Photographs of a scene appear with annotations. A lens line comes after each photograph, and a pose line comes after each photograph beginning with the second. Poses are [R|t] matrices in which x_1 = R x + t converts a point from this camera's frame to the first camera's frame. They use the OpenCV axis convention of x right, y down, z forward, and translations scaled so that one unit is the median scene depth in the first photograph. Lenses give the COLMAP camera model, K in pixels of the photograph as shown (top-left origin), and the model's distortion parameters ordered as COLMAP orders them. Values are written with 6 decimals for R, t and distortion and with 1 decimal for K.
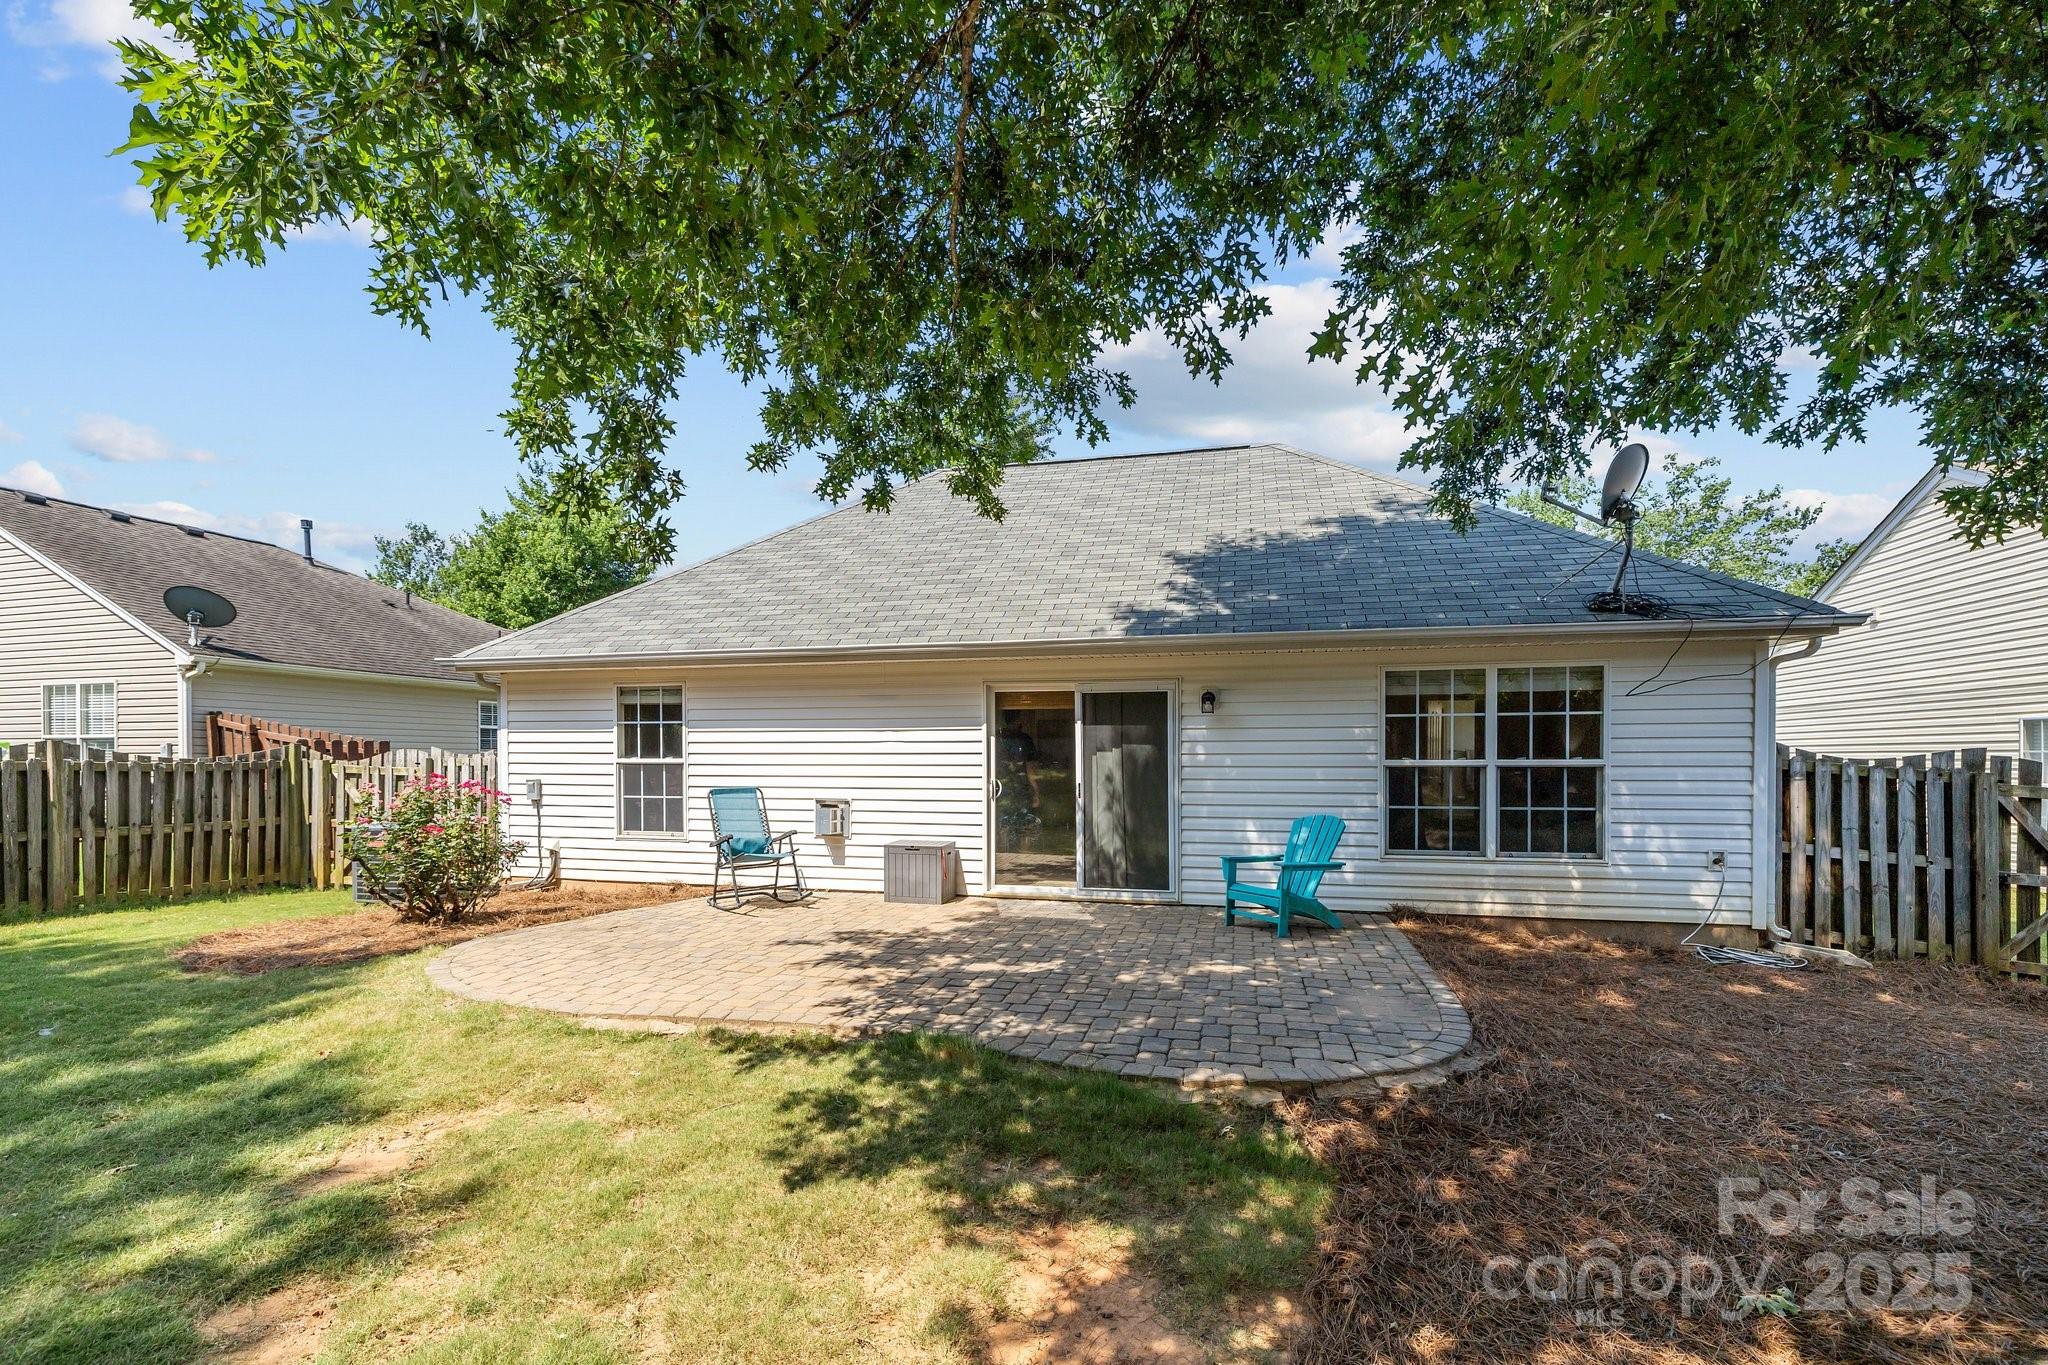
lens RADIAL K [[868.4, 0, 1027.9], [0, 868.4, 761.5], [0, 0, 1]] dist [0.001025, -0.000380]
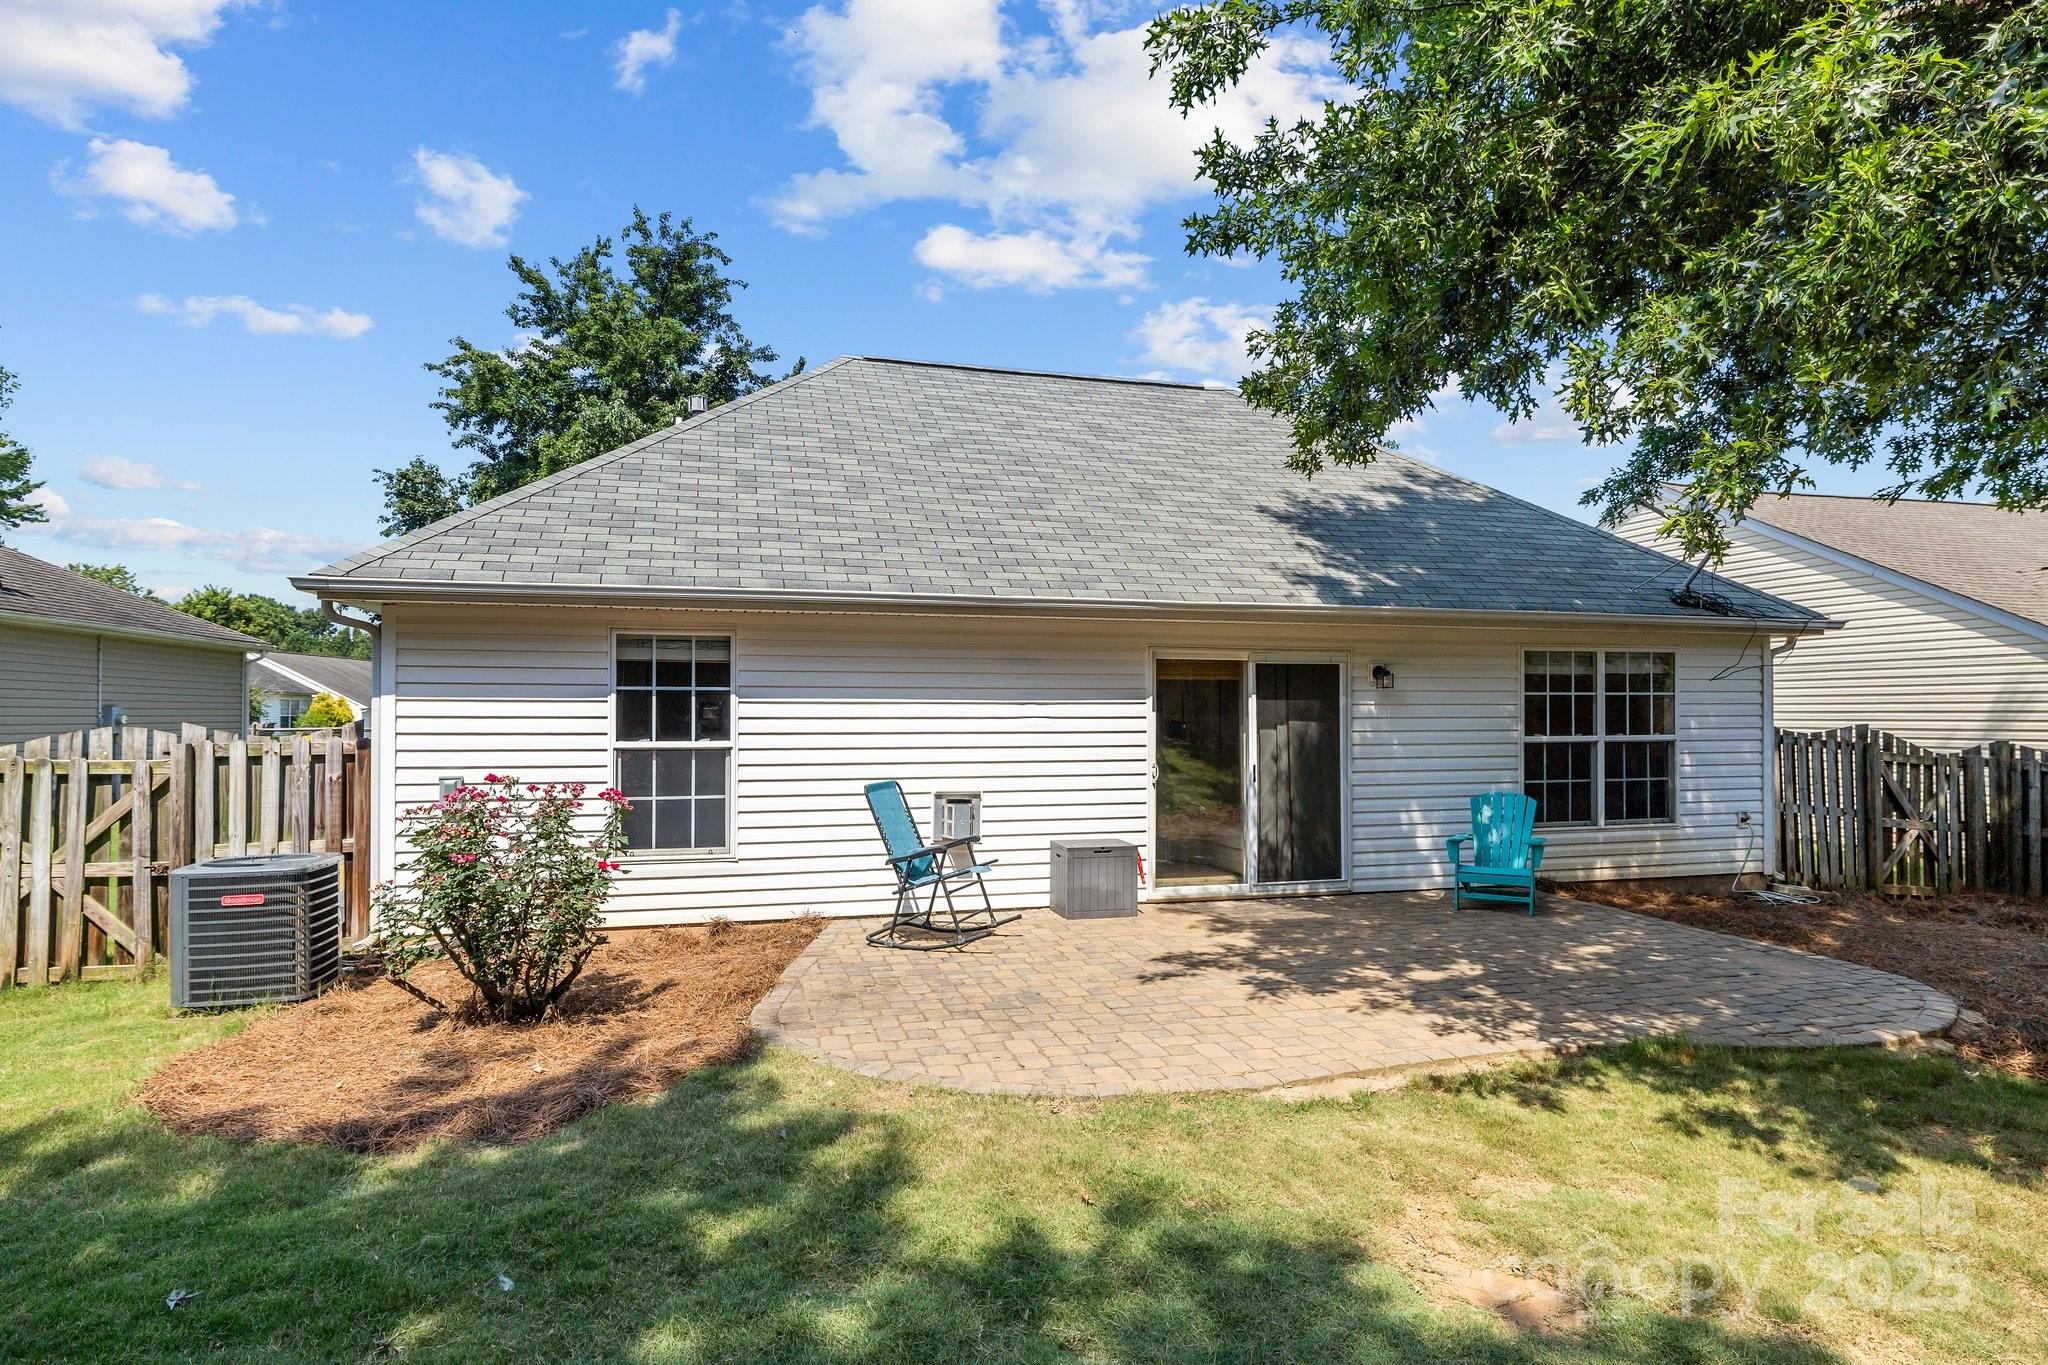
lens RADIAL K [[1079.5, 0, 1033.8], [0, 1079.5, 699.3], [0, 0, 1]] dist [0.007300, -0.000821]
pose [[0.877275, 0.005769, 0.479953, -0.723153], [0.002383, 0.999863, -0.016374, -0.026703], [-0.479982, 0.015508, 0.877141, 0.149319]]
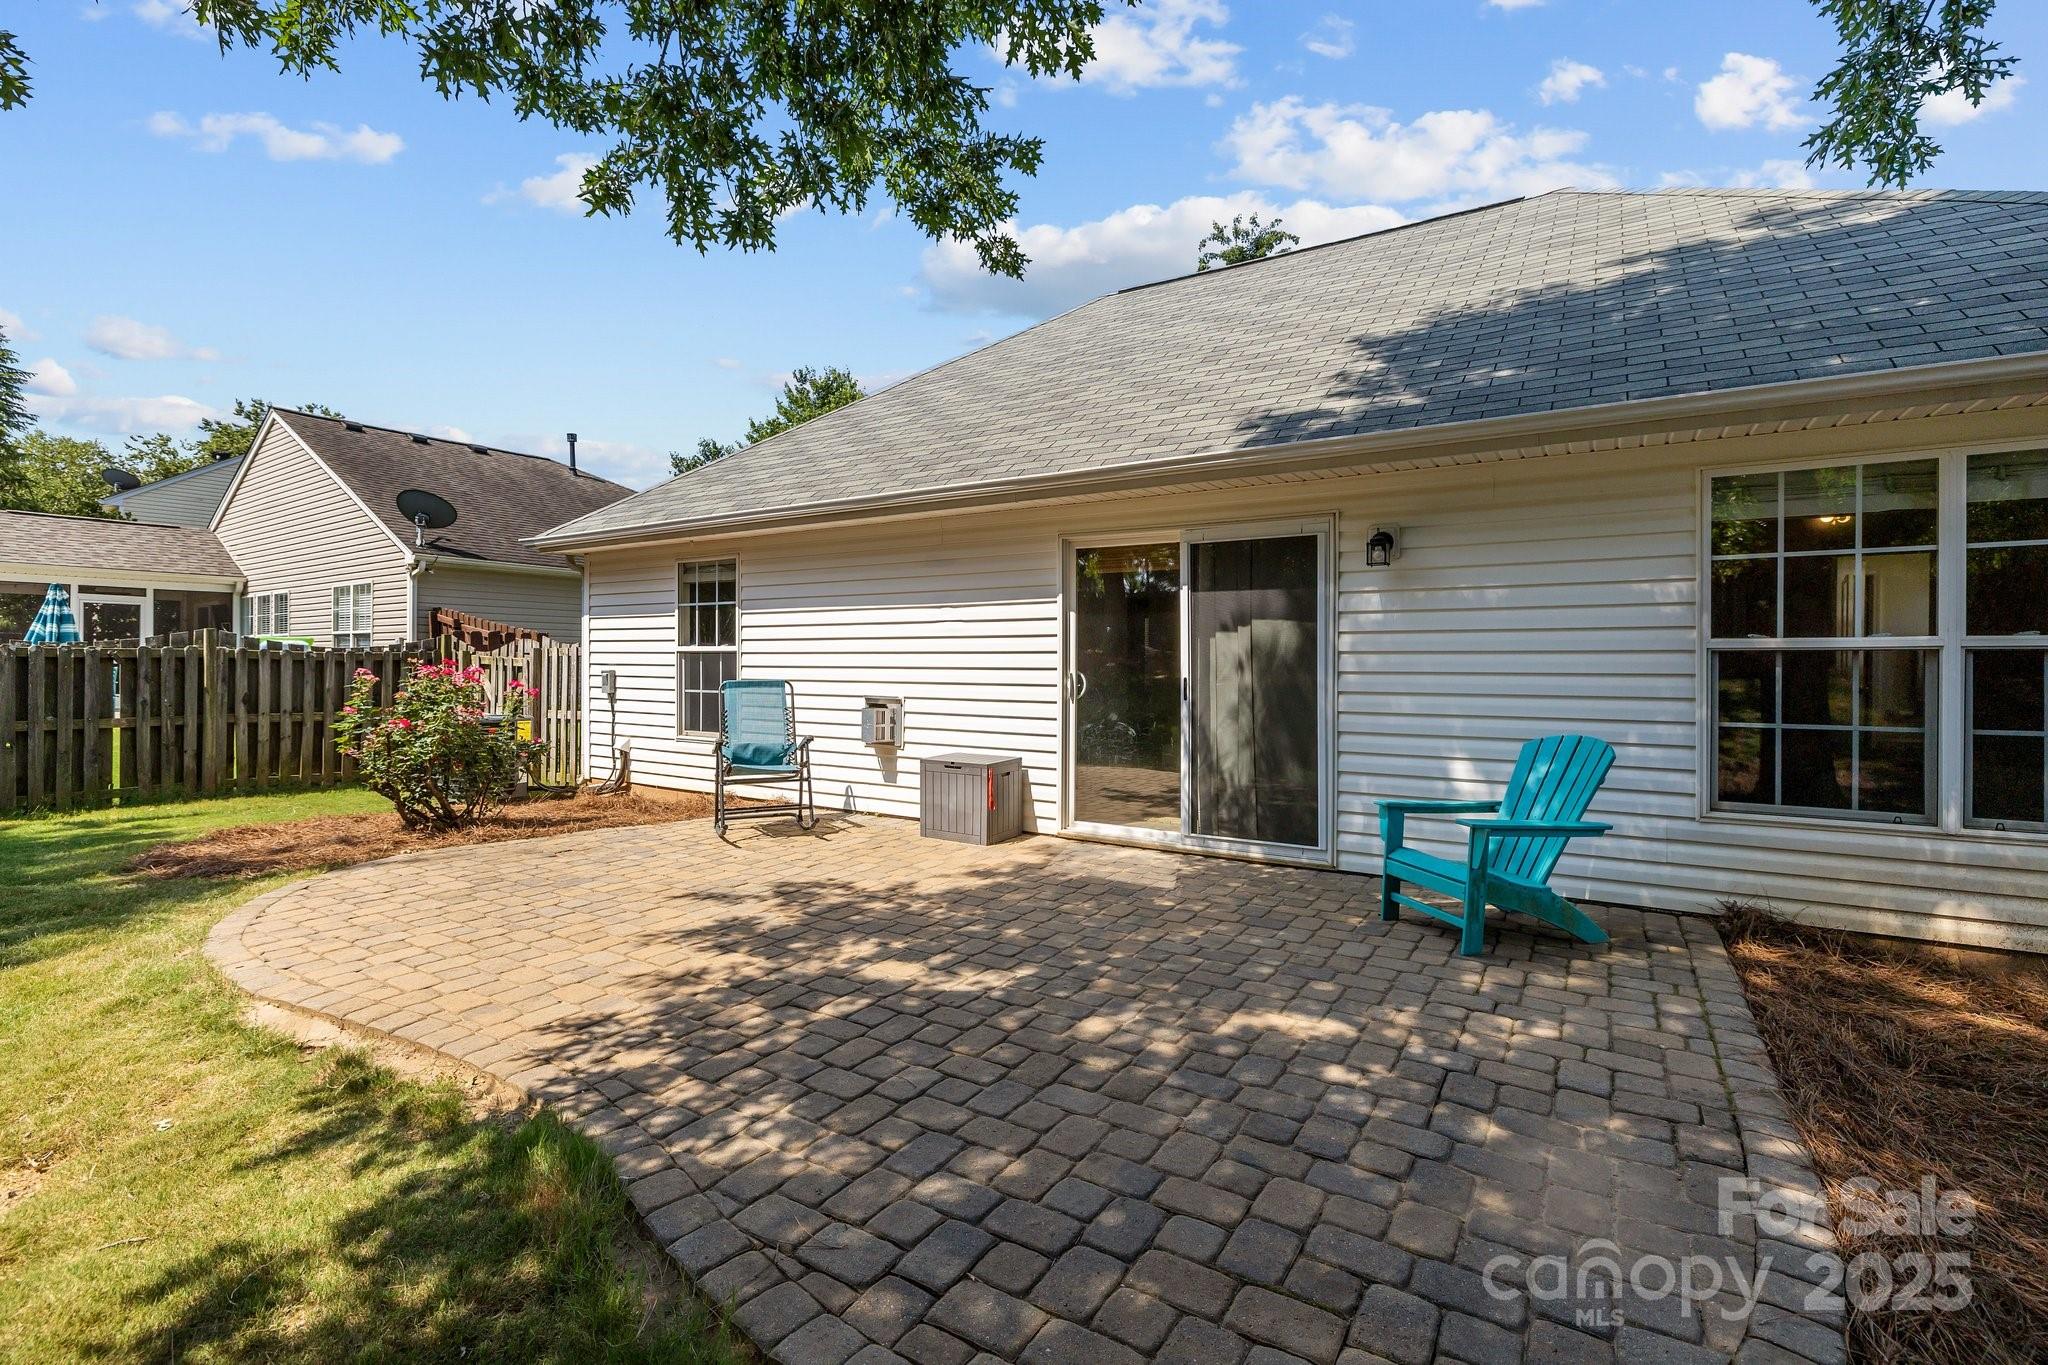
lens RADIAL K [[895.1, 0, 1040.4], [0, 895.1, 672.9], [0, 0, 1]] dist [-0.003719, 0.001322]
pose [[0.950450, 0.006736, -0.310805, 0.181920], [-0.003914, 0.999945, 0.009700, 0.015672], [0.310853, -0.008003, 0.950424, 0.327877]]
